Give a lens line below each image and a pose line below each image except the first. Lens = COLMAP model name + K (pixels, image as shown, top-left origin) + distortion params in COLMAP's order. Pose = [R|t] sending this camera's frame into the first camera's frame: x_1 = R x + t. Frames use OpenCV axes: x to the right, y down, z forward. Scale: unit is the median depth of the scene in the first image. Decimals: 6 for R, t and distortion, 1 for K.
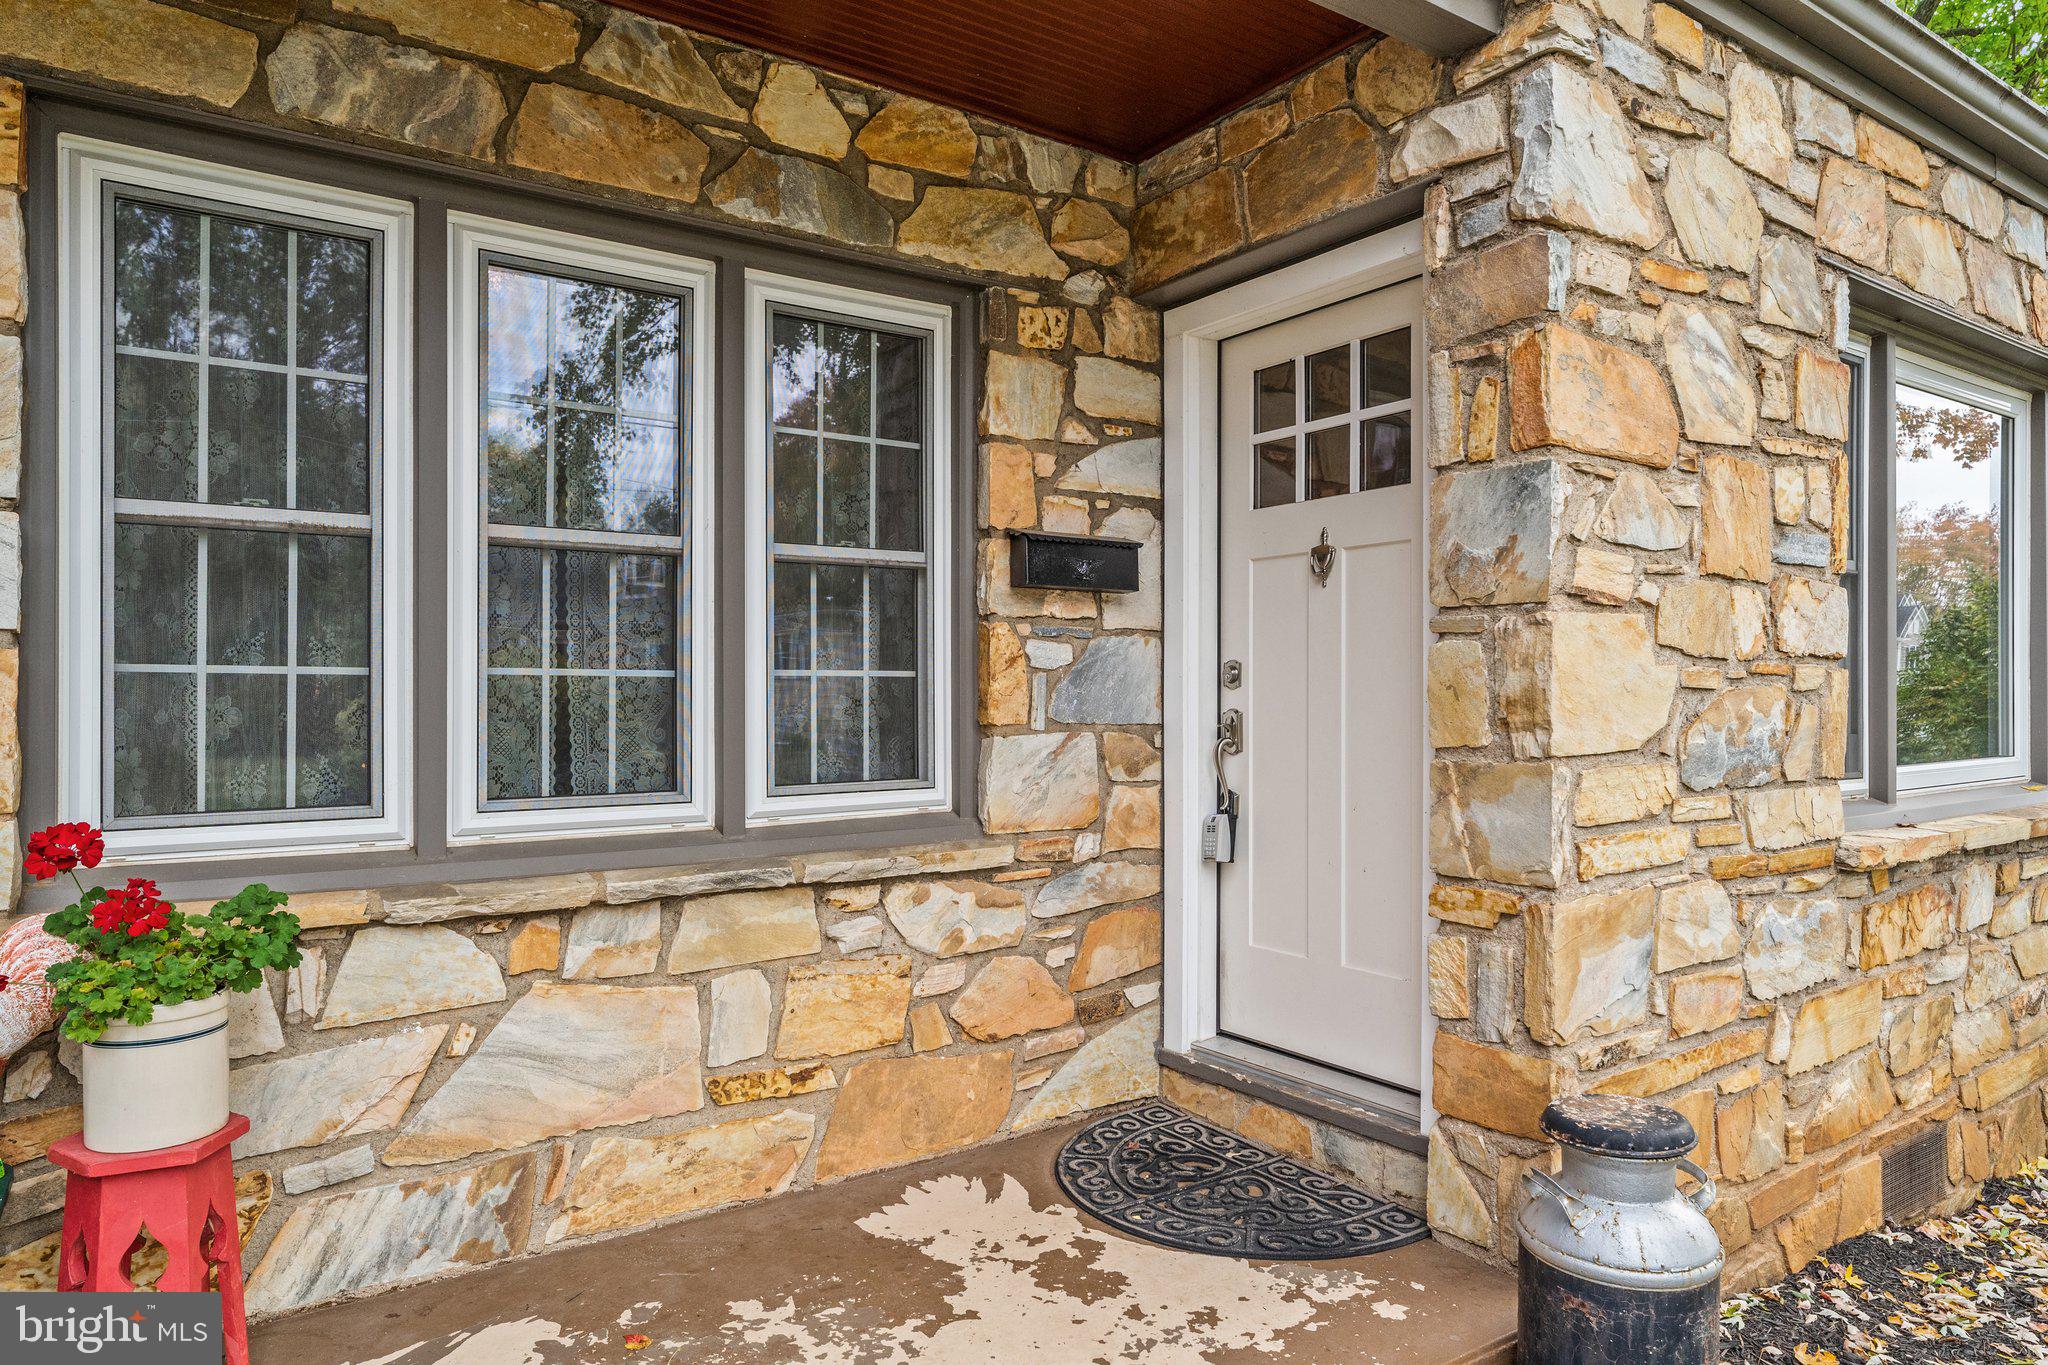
lens RADIAL K [[1217.9, 0, 985.4], [0, 1217.9, 682.7], [0, 0, 1]] dist [-0.001814, 0.000745]
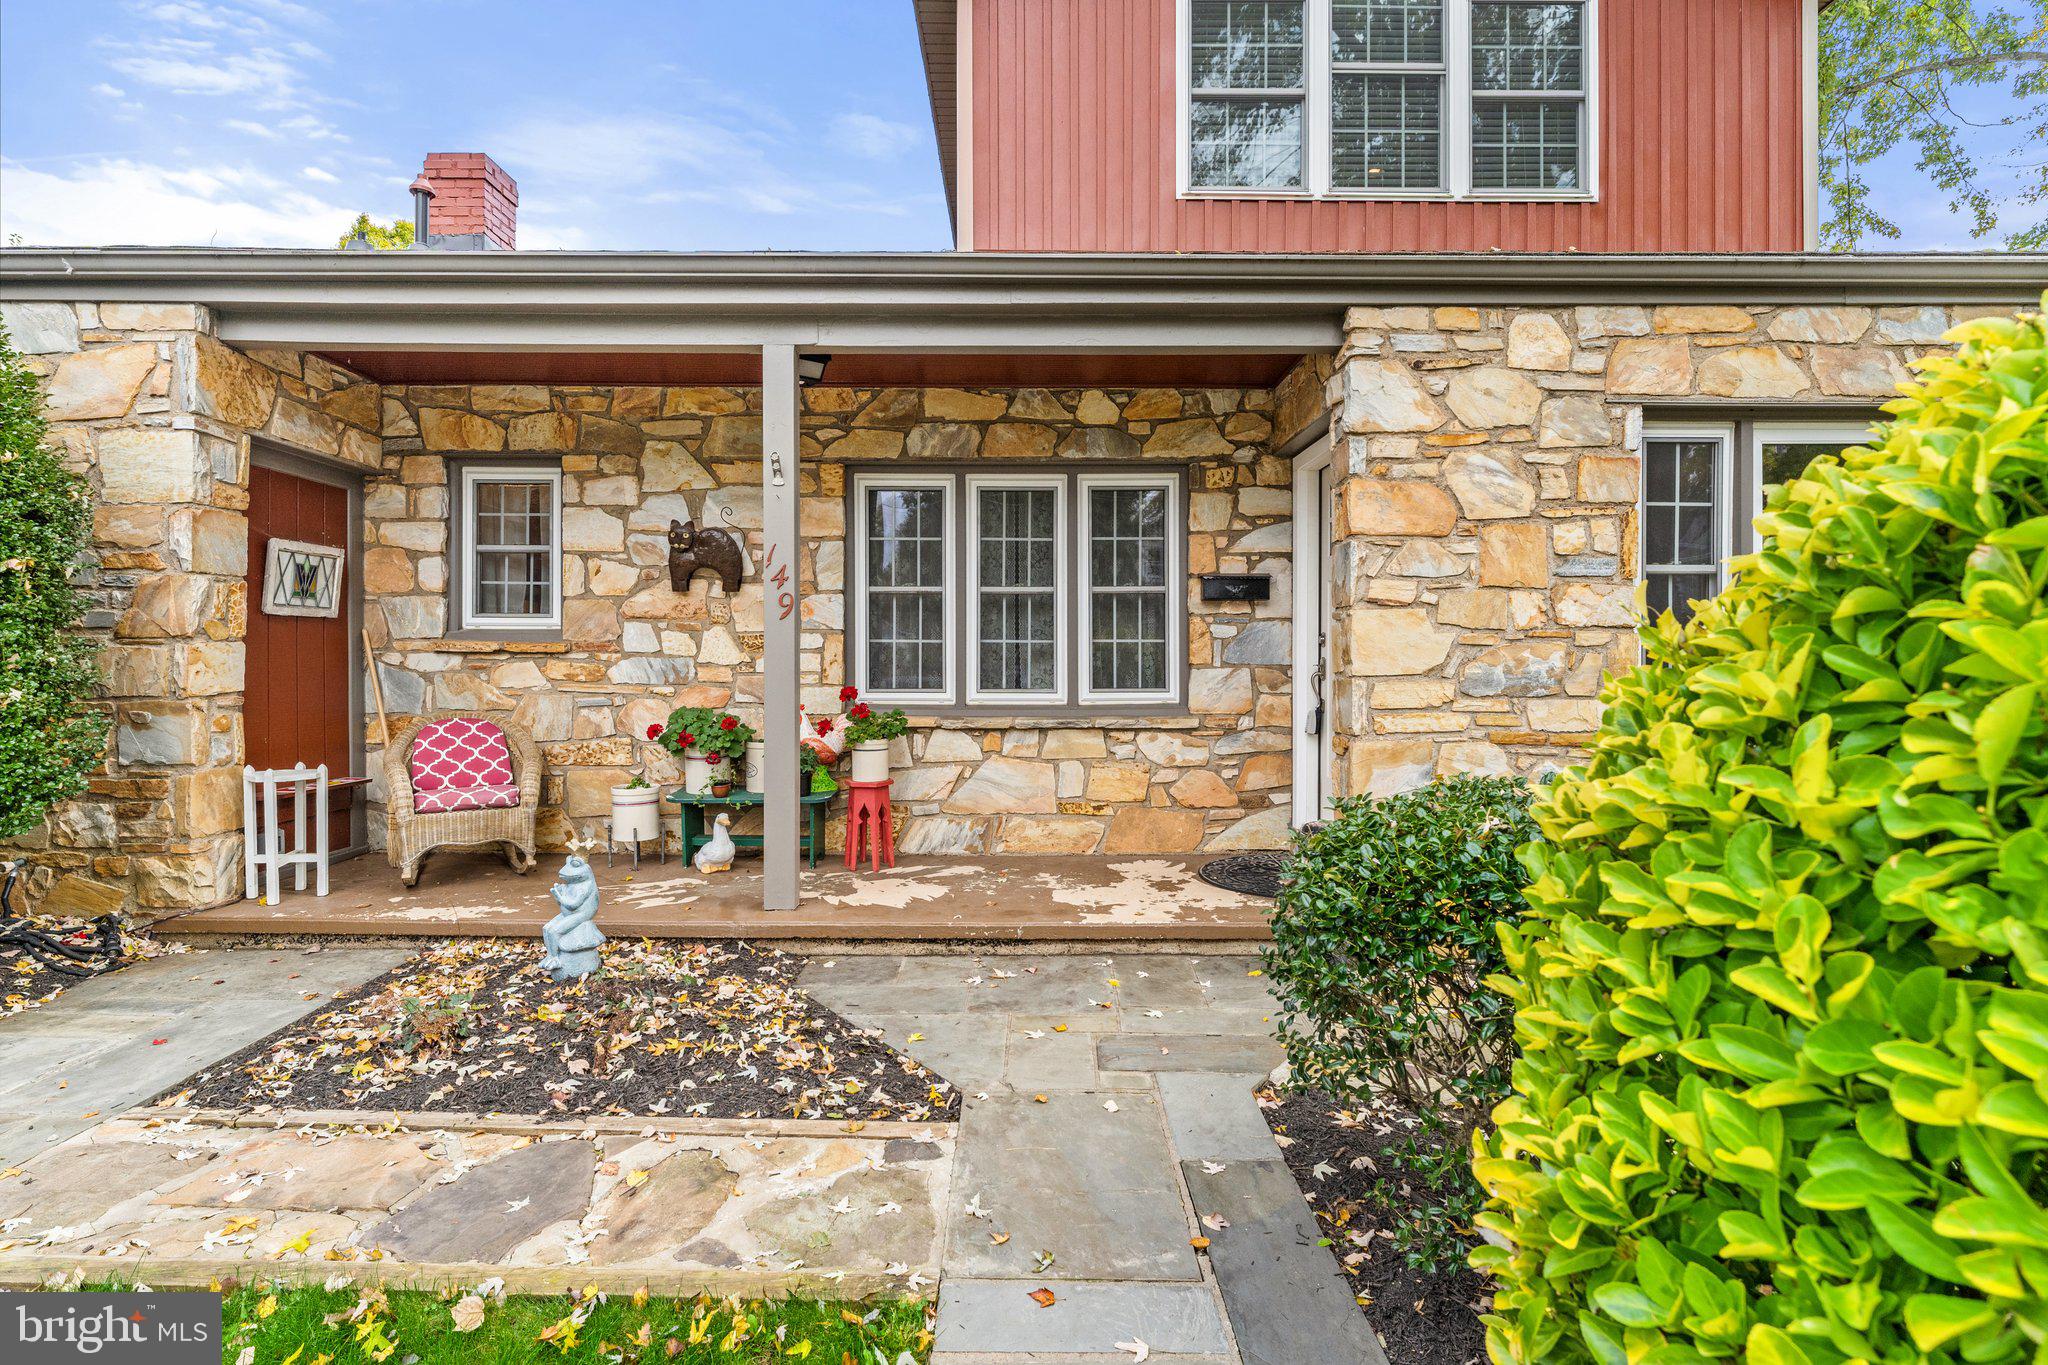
lens RADIAL K [[969.9, 0, 1054.4], [0, 969.9, 655.5], [0, 0, 1]] dist [-0.001244, 0.000266]
pose [[0.836480, -0.000090, -0.547997, 0.830112], [0.002611, 0.999989, 0.003821, 0.013611], [0.547991, -0.004627, 0.836471, -0.654982]]
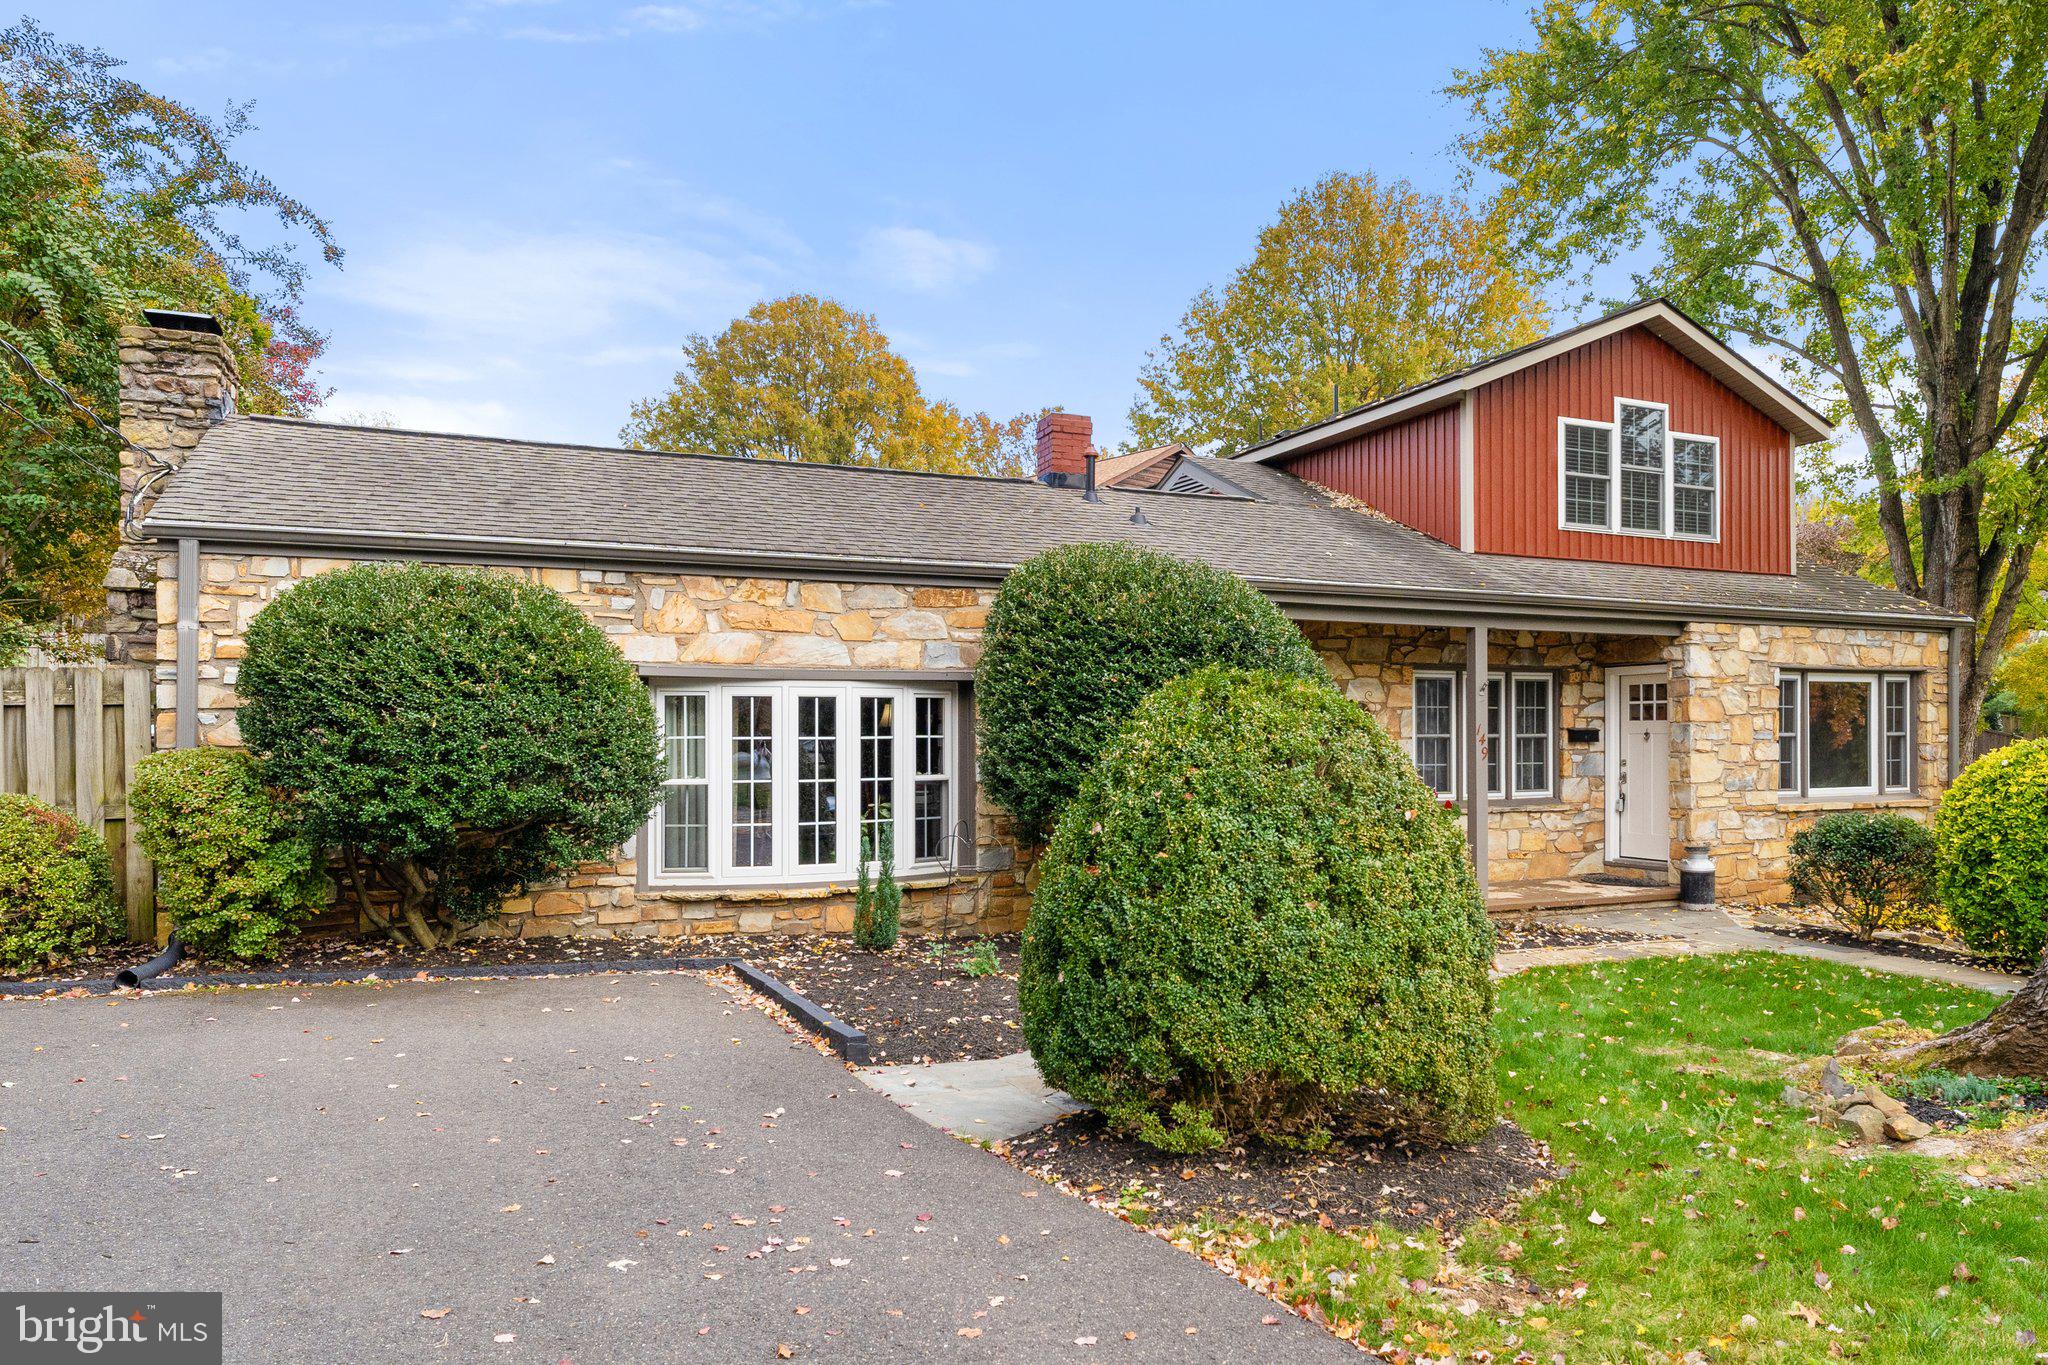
lens RADIAL K [[1577.2, 0, 1027.6], [0, 1577.2, 702.8], [0, 0, 1]] dist [-0.034407, 0.000043]
pose [[0.989626, -0.000826, -0.143665, -1.127409], [-0.000324, 0.999968, -0.007981, -0.186149], [0.143667, 0.007945, 0.989594, -4.965023]]
